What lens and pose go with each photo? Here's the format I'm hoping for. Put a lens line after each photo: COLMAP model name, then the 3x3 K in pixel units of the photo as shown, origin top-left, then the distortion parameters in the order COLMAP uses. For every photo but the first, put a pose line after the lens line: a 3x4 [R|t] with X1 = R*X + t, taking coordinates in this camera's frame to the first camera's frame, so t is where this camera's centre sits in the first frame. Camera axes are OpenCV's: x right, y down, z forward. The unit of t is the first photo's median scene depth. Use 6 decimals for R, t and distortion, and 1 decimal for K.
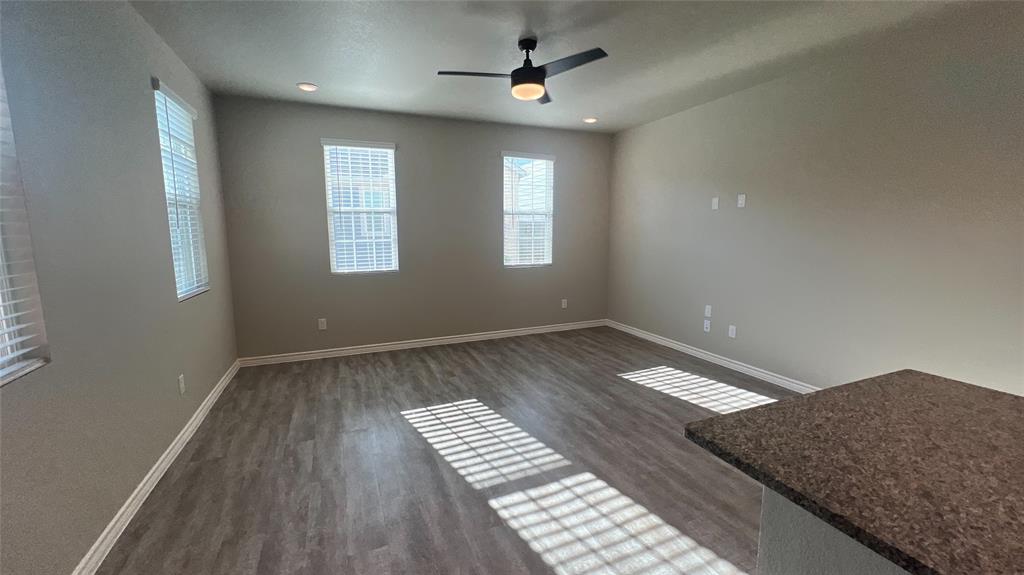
lens RADIAL K [[408.4, 0, 513.4], [0, 408.4, 289.1], [0, 0, 1]] dist [-0.001953, -0.000197]
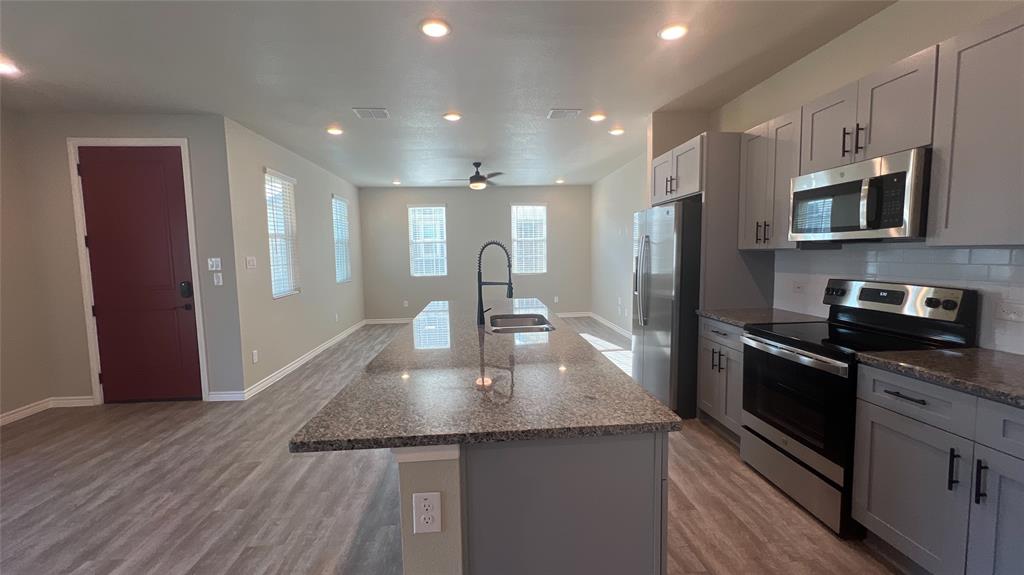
lens RADIAL K [[405.8, 0, 513.0], [0, 405.8, 289.7], [0, 0, 1]] dist [-0.001469, -0.000289]
pose [[0.949325, 0.015249, -0.313926, 0.575590], [-0.030191, 0.998628, -0.042791, 0.087976], [0.312843, 0.050101, 0.948483, -0.591160]]
